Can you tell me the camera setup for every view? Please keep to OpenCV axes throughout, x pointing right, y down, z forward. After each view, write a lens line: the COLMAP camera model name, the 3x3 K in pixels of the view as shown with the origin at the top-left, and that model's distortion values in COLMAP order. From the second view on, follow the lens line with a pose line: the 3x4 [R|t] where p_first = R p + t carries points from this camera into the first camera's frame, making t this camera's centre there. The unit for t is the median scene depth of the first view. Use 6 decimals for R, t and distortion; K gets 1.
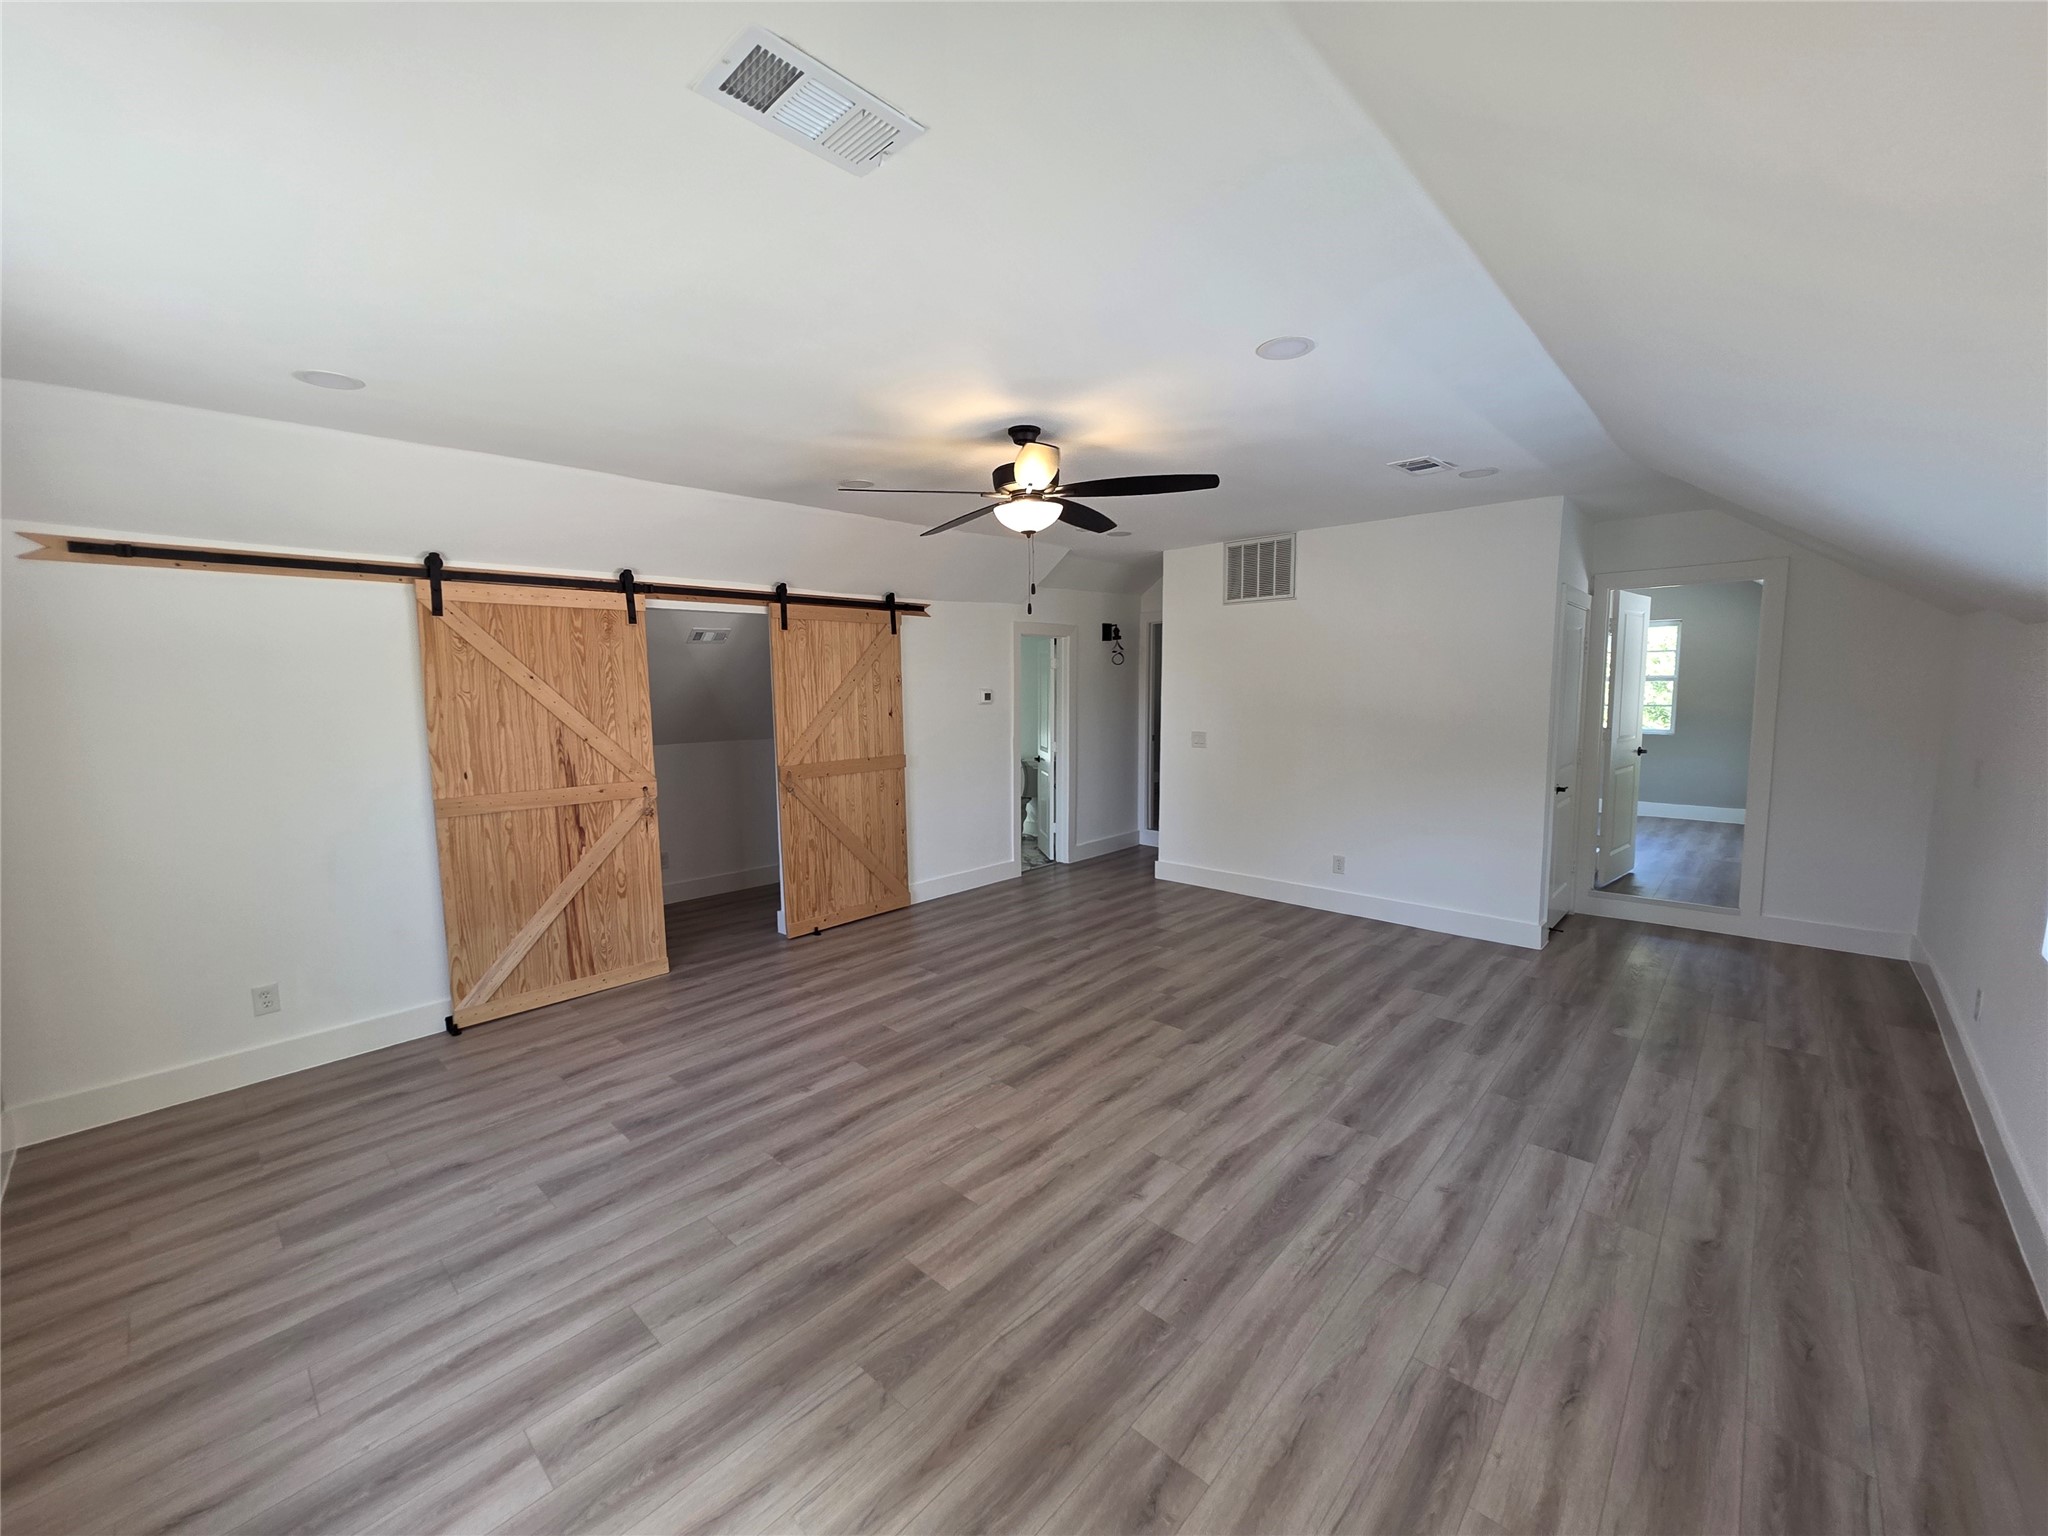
lens RADIAL K [[820.1, 0, 1025.6], [0, 820.1, 766.0], [0, 0, 1]] dist [0.004535, 0.000805]
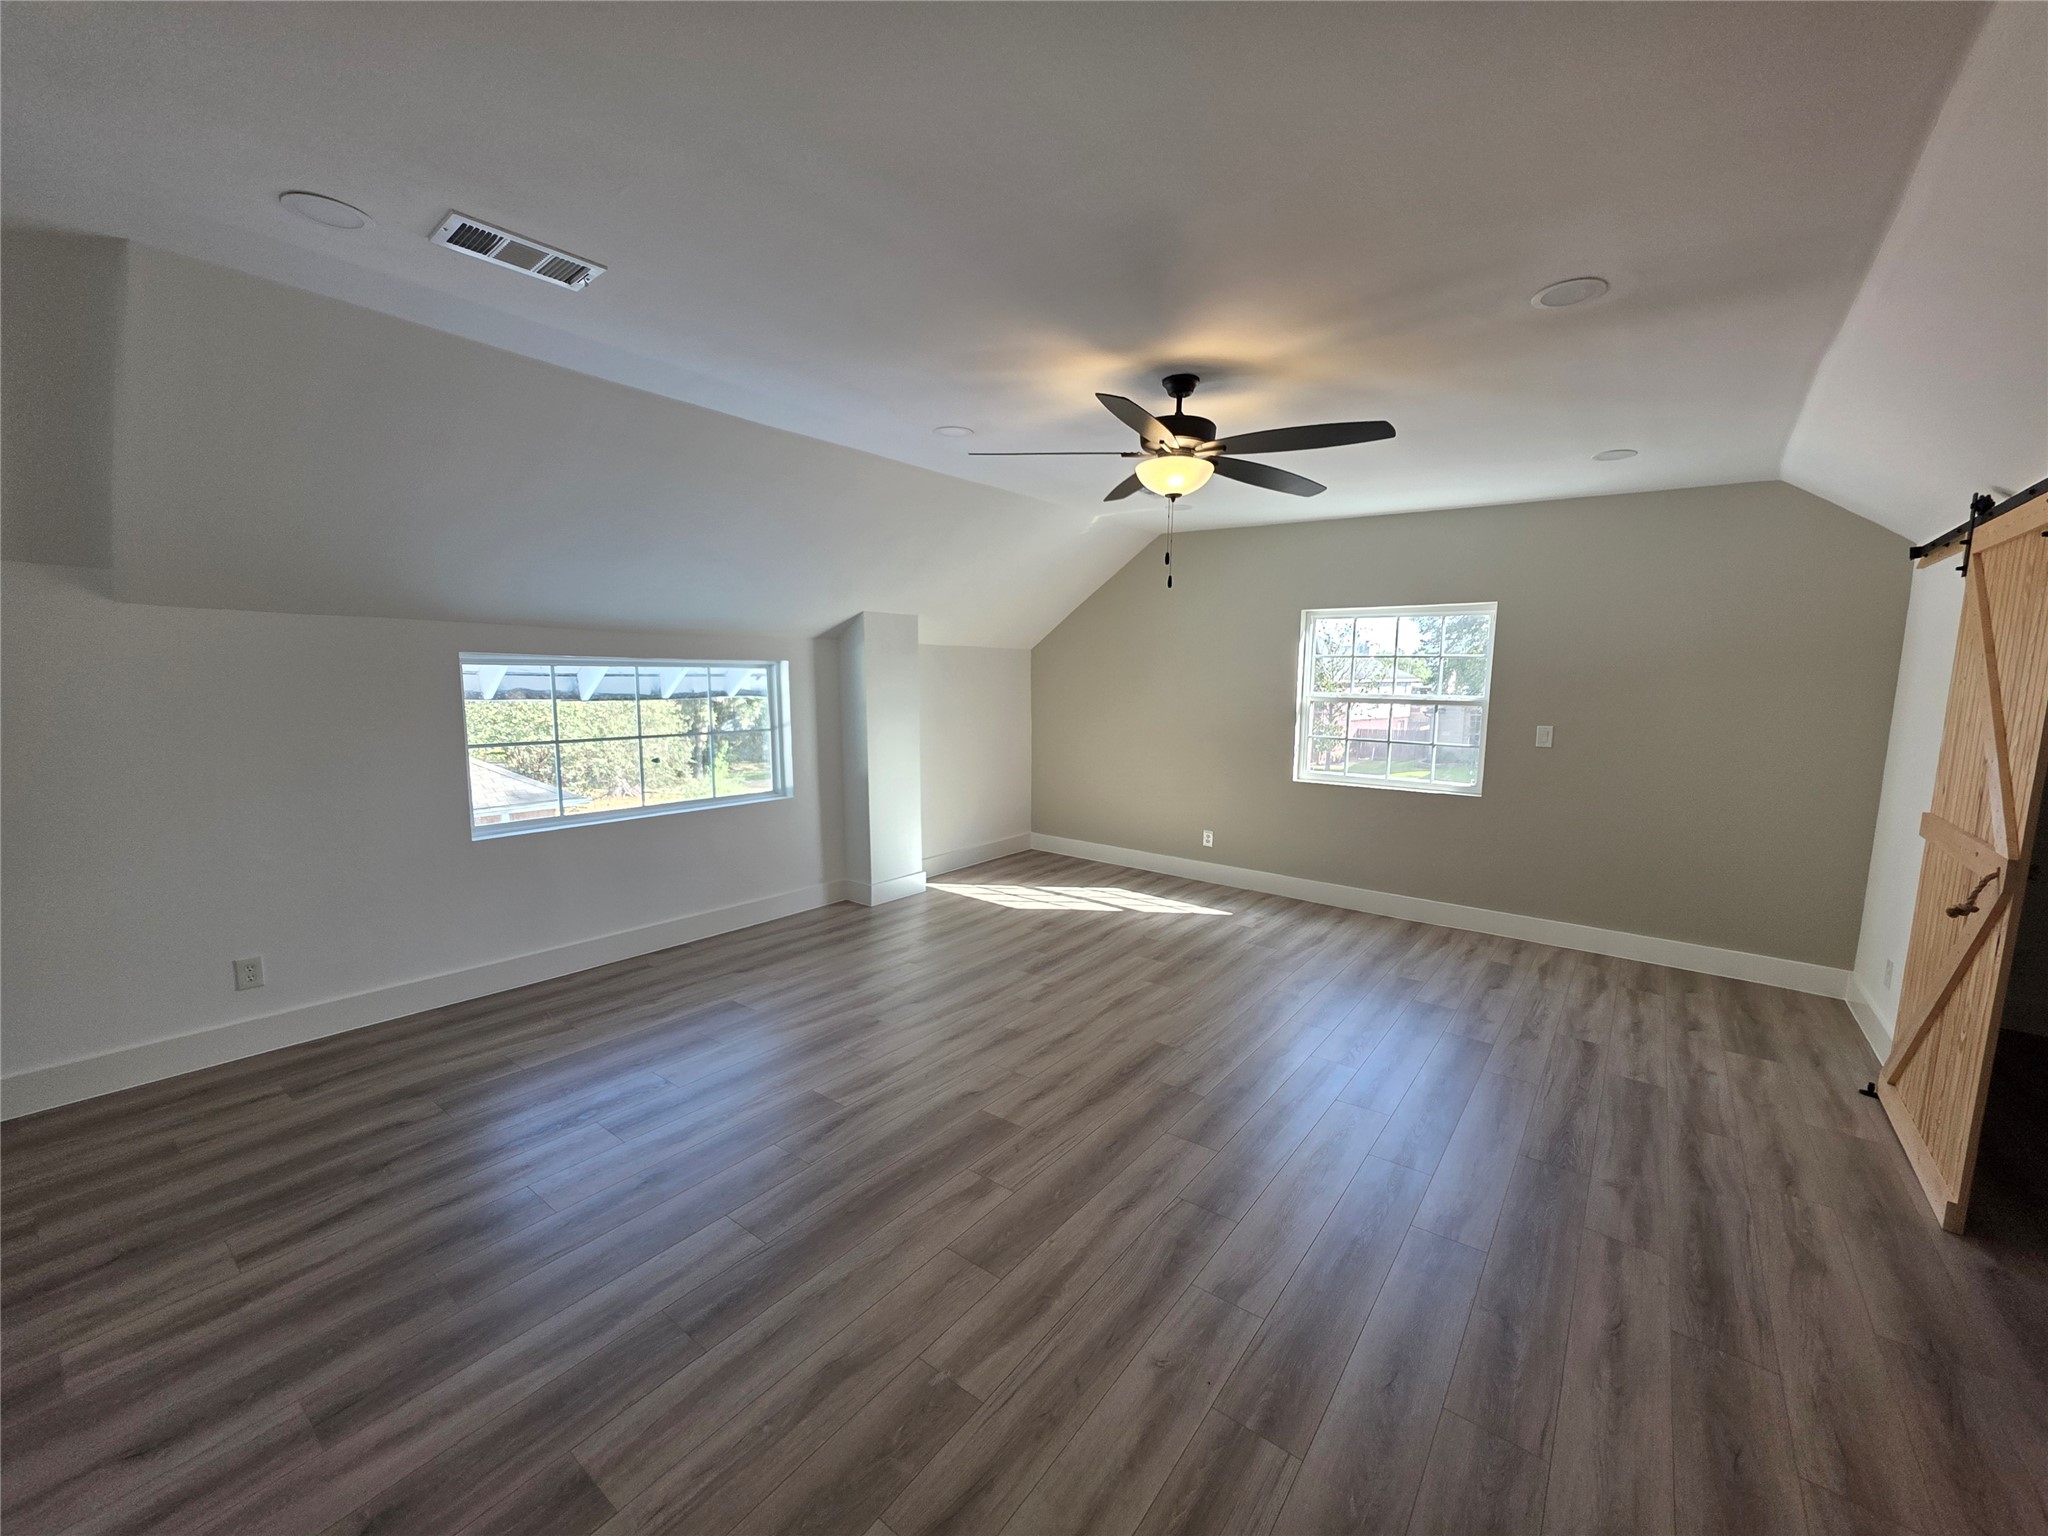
lens RADIAL K [[820.1, 0, 1023.7], [0, 820.1, 777.4], [0, 0, 1]] dist [0.004535, 0.000805]
pose [[-0.996143, 0.012963, -0.086777, 0.252770], [-0.007549, 0.972695, 0.231963, -0.196034], [0.087414, 0.231723, -0.968846, 1.972092]]
